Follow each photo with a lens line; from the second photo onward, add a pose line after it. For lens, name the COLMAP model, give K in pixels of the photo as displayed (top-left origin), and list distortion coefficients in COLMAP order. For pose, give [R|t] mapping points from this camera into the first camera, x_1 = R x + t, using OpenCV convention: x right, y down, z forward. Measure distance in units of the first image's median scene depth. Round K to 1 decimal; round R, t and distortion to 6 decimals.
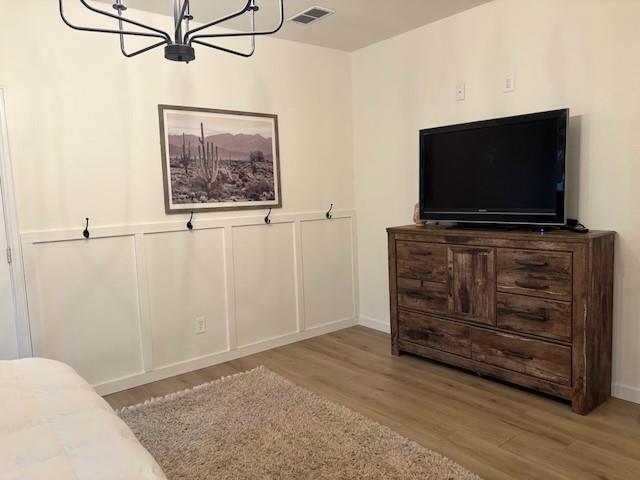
lens RADIAL K [[490.9, 0, 318.6], [0, 490.9, 236.5], [0, 0, 1]] dist [0.044209, -0.047118]
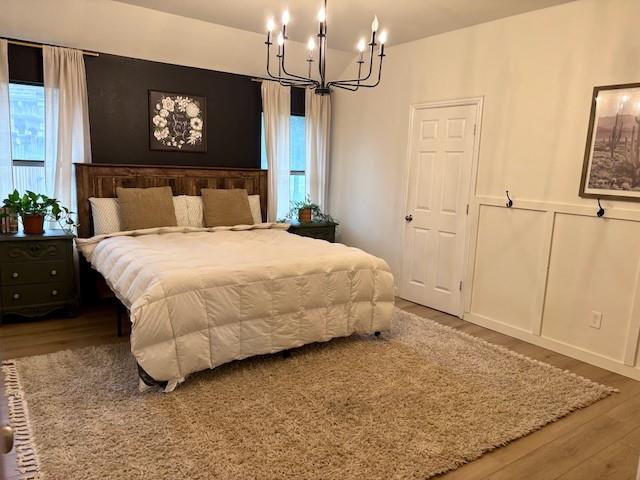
lens RADIAL K [[490.9, 0, 318.9], [0, 490.9, 243.5], [0, 0, 1]] dist [0.044209, -0.047118]
pose [[-0.059314, 0.195299, -0.978948, 0.719178], [-0.131926, 0.970539, 0.201615, -0.085468], [0.989483, 0.141108, -0.031802, 0.505306]]
